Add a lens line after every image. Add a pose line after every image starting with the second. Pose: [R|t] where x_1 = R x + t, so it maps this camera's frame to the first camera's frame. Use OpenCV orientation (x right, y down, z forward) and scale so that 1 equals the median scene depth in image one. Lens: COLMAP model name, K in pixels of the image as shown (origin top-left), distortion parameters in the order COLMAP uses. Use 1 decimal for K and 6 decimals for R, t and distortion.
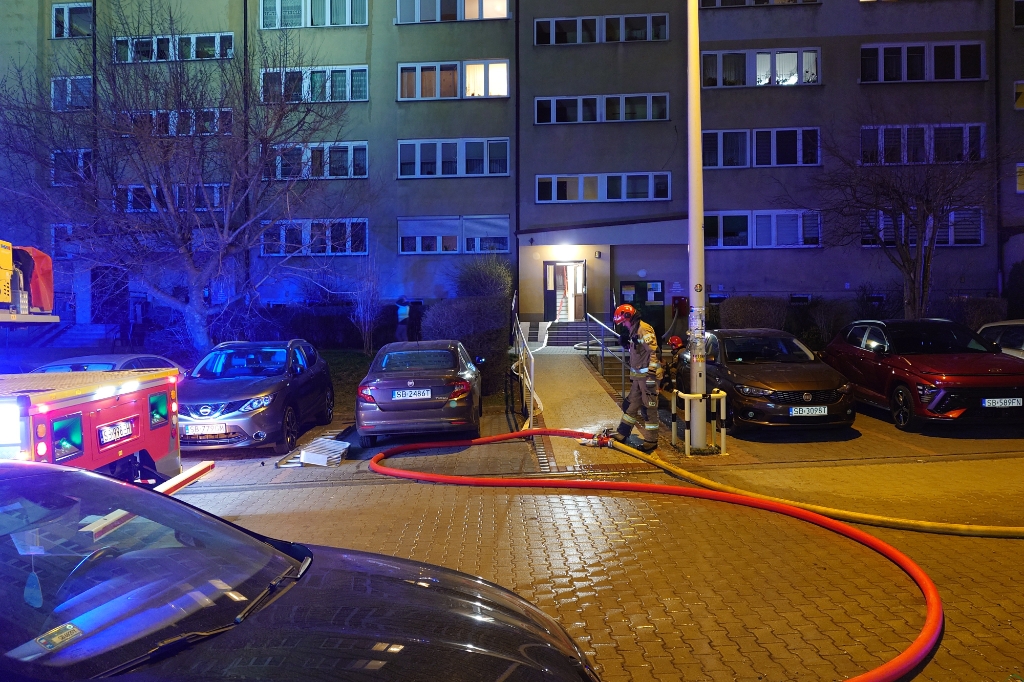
lens RADIAL K [[723.0, 0, 504.7], [0, 723.0, 341.4], [0, 0, 1]] dist [-0.000360, -0.001562]
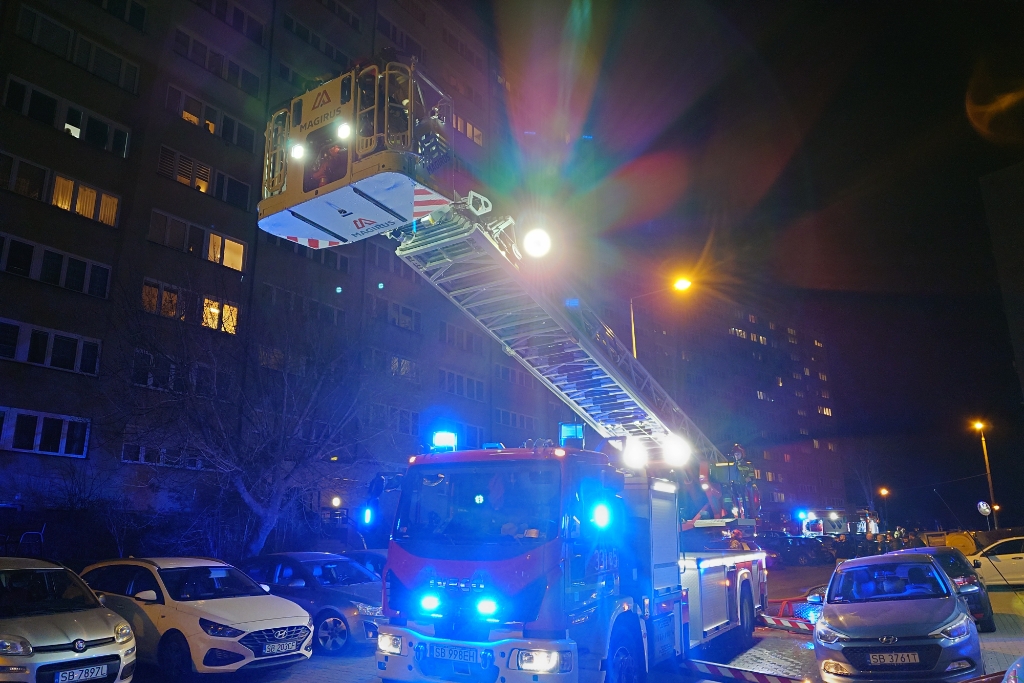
lens RADIAL K [[723.0, 0, 511.3], [0, 723.0, 337.5], [0, 0, 1]] dist [-0.000360, -0.001562]
pose [[0.507447, 0.252297, 0.823920, -0.722257], [0.003424, 0.955577, -0.294722, 0.007848], [-0.861676, 0.152377, 0.484040, 0.055091]]
